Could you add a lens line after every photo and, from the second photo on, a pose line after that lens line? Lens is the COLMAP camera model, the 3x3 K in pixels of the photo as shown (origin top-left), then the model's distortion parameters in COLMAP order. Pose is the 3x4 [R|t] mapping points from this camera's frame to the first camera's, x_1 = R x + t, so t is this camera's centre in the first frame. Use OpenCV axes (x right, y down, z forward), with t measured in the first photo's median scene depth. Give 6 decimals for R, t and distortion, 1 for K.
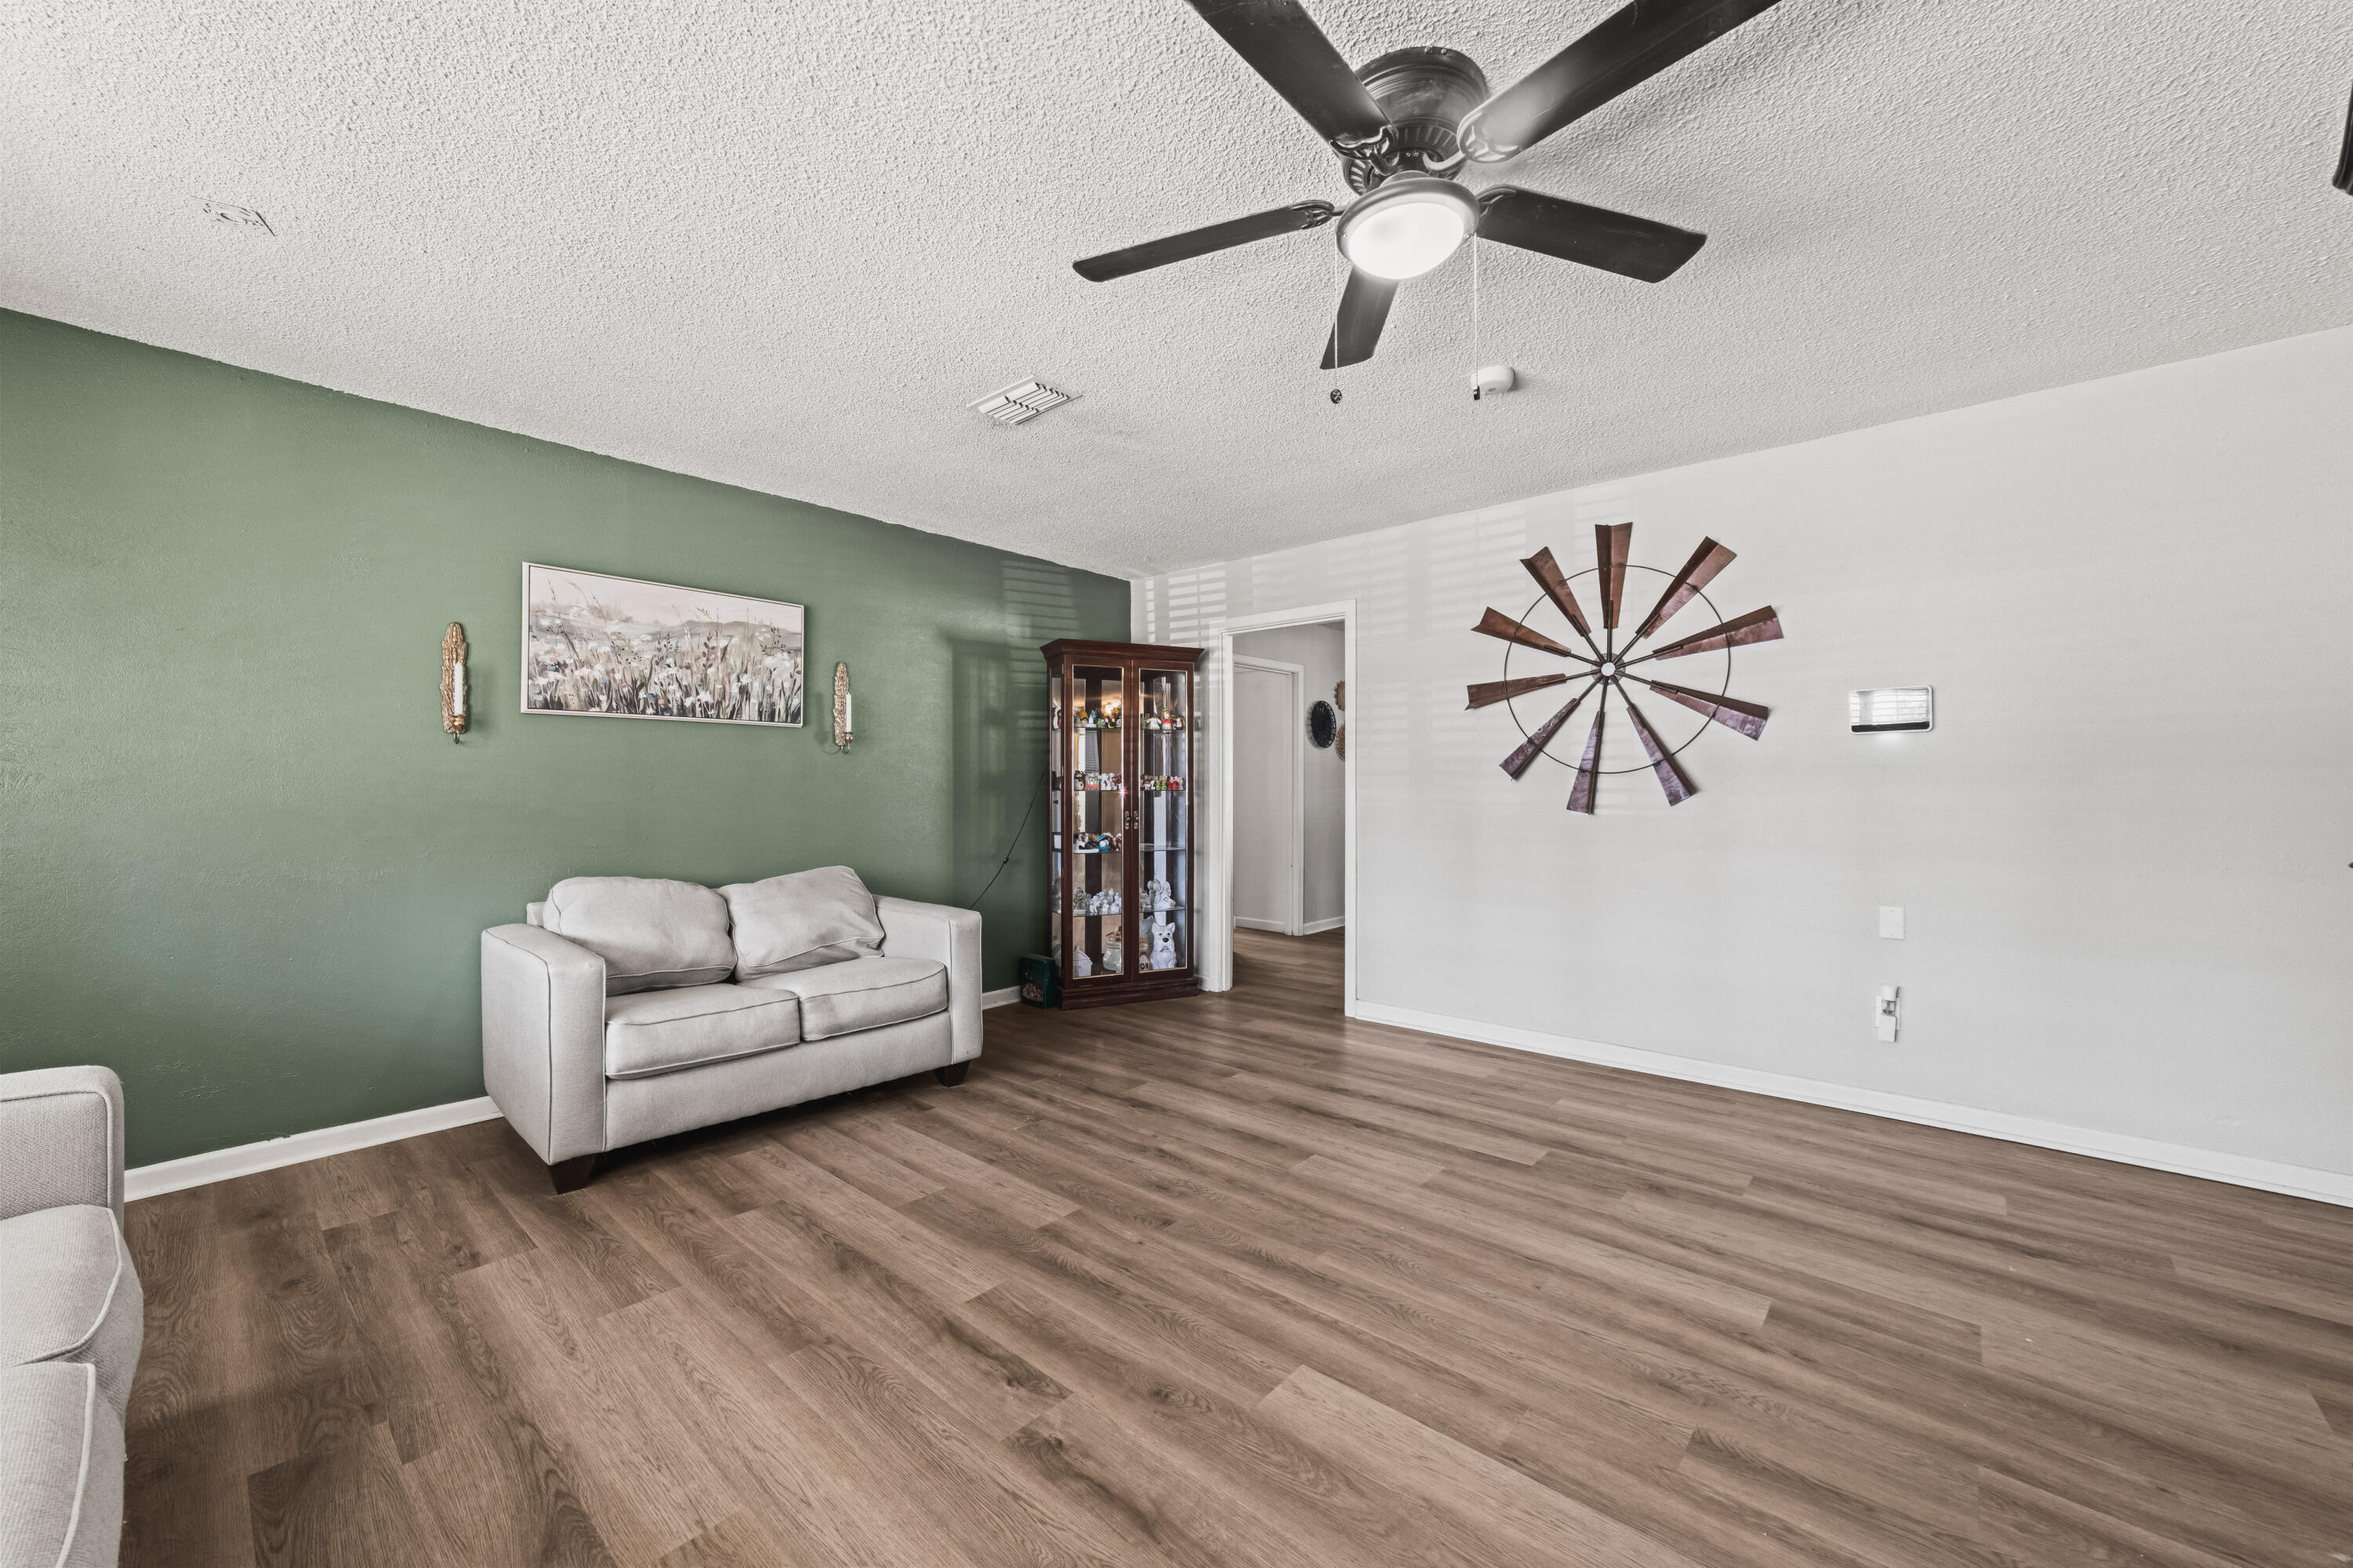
lens RADIAL K [[914.9, 0, 1175.3], [0, 914.9, 790.8], [0, 0, 1]] dist [0.000195, 0.000030]
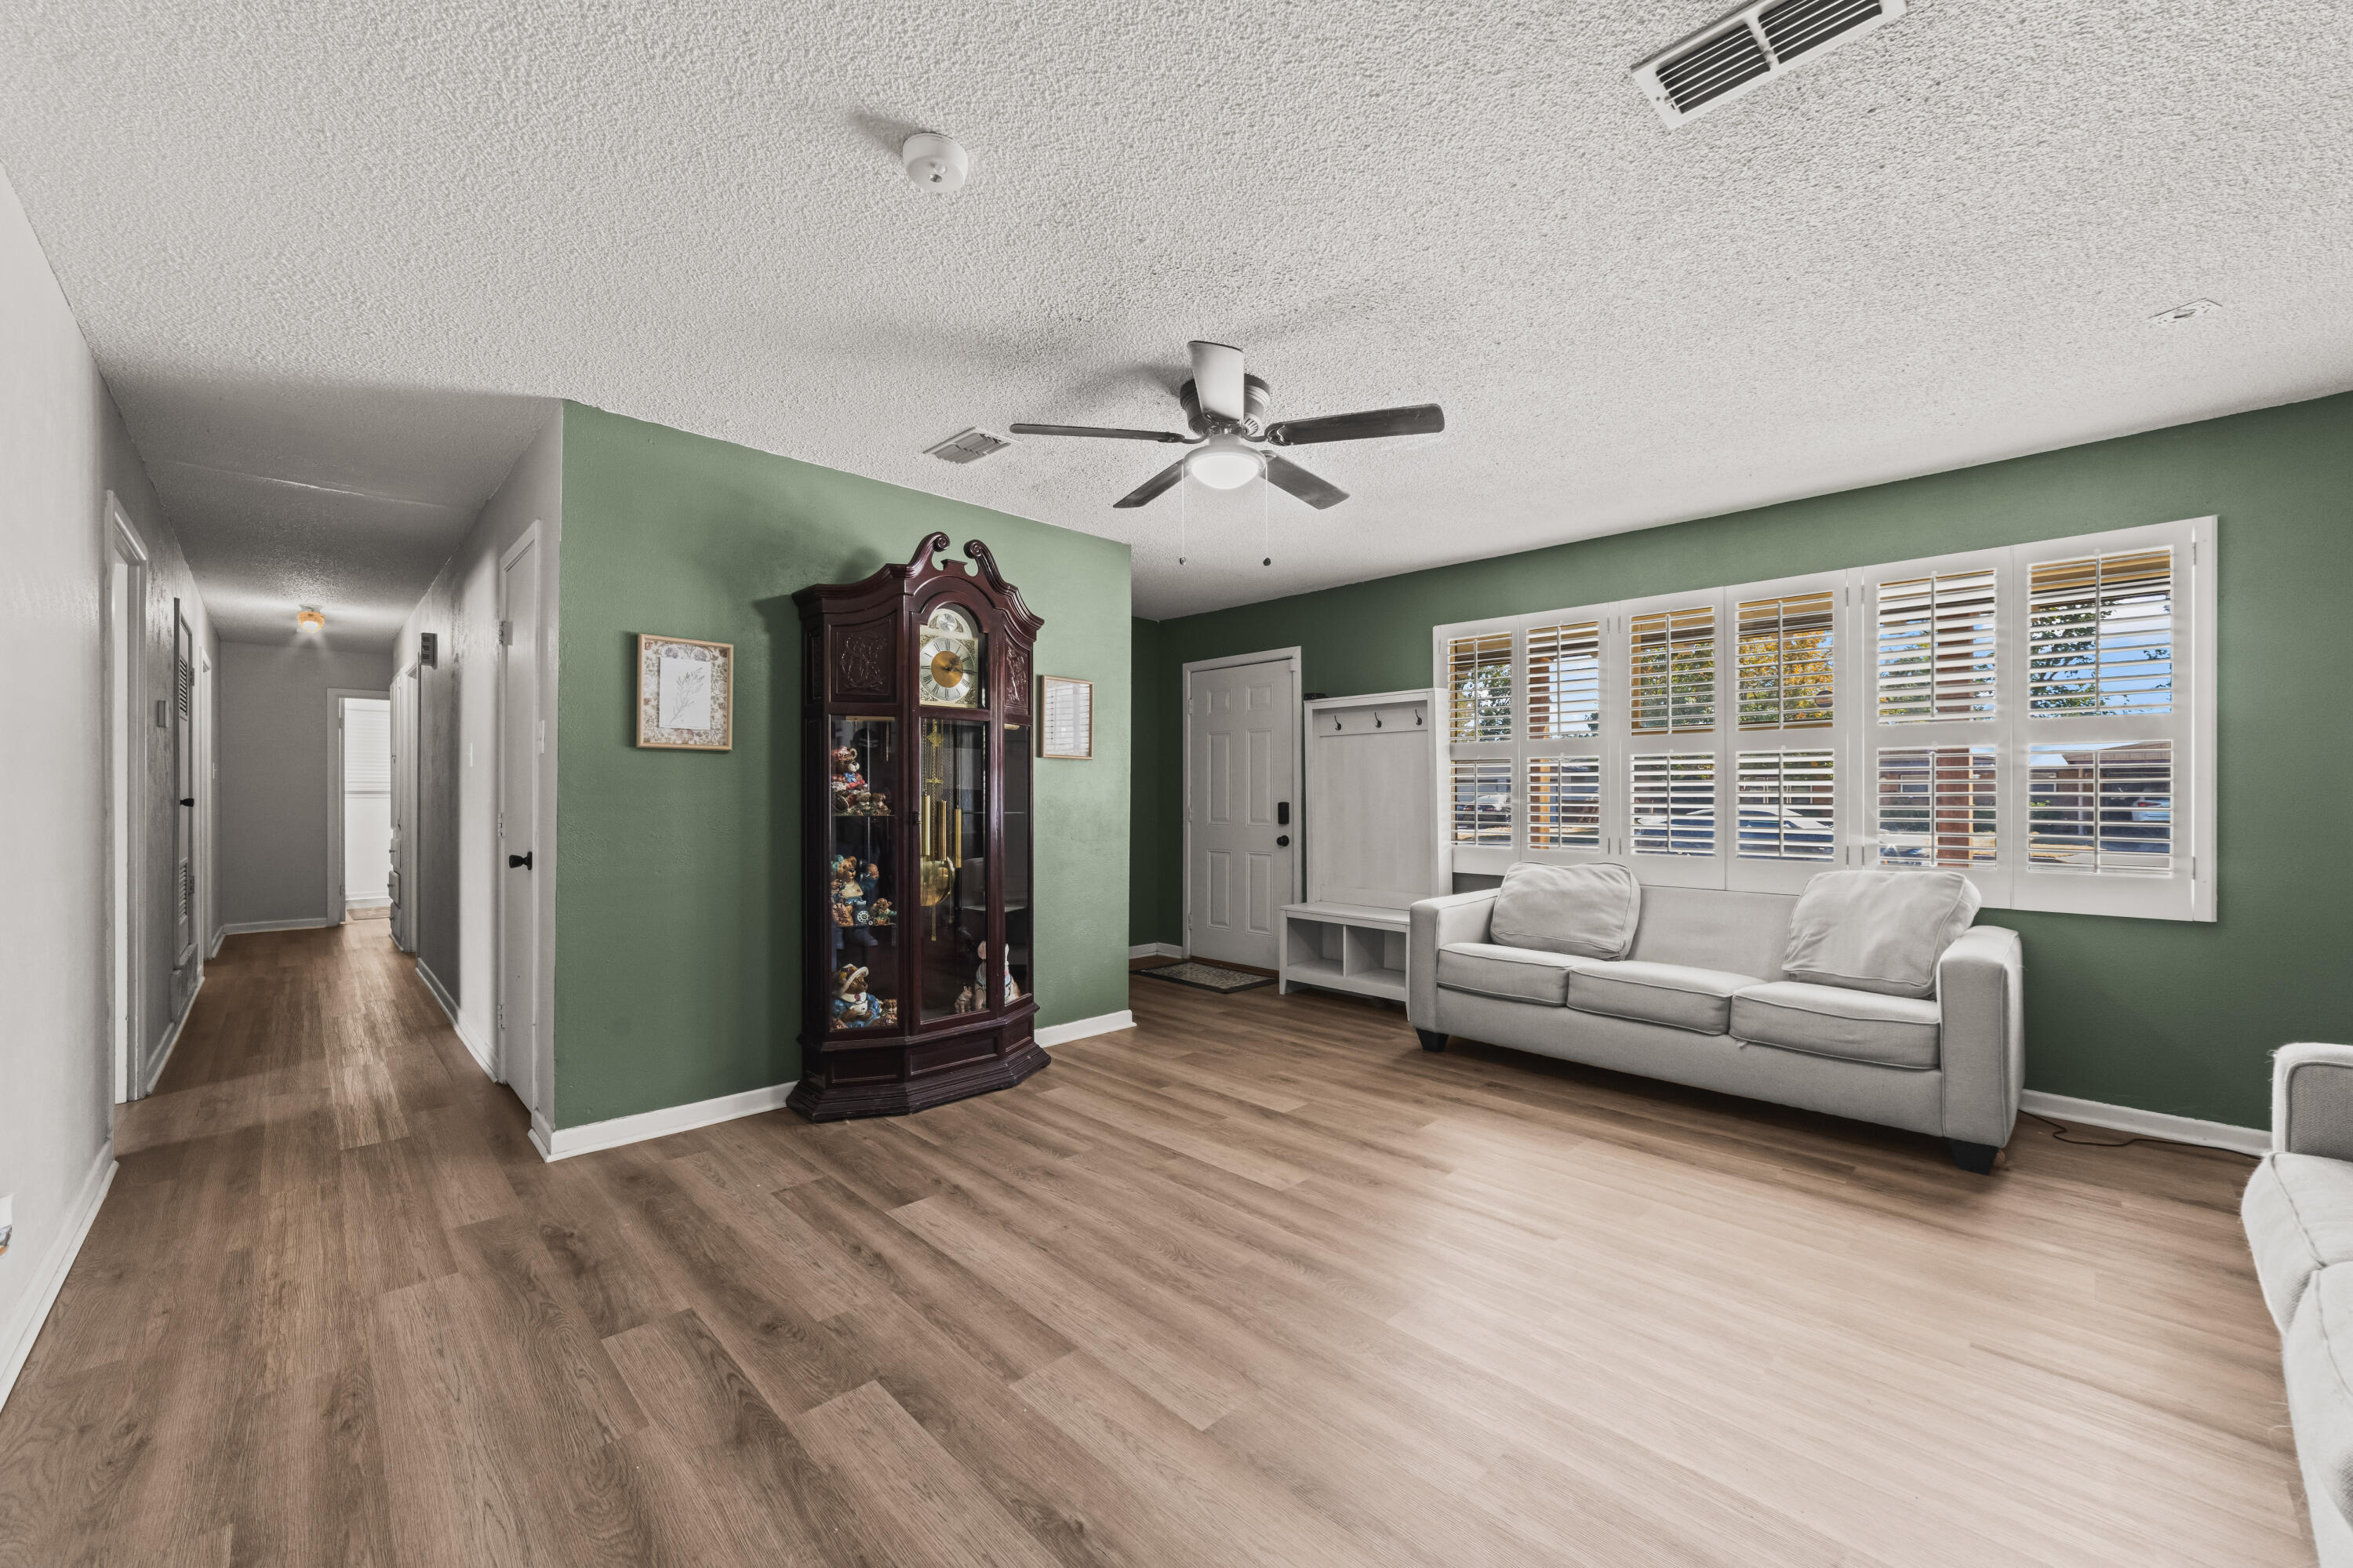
lens RADIAL K [[914.9, 0, 1177.5], [0, 914.9, 792.7], [0, 0, 1]] dist [0.000195, 0.000030]
pose [[-0.997558, -0.002857, 0.069778, 0.174425], [-0.003114, 0.999989, -0.003571, -0.001361], [-0.069767, -0.003779, -0.997556, 2.124176]]
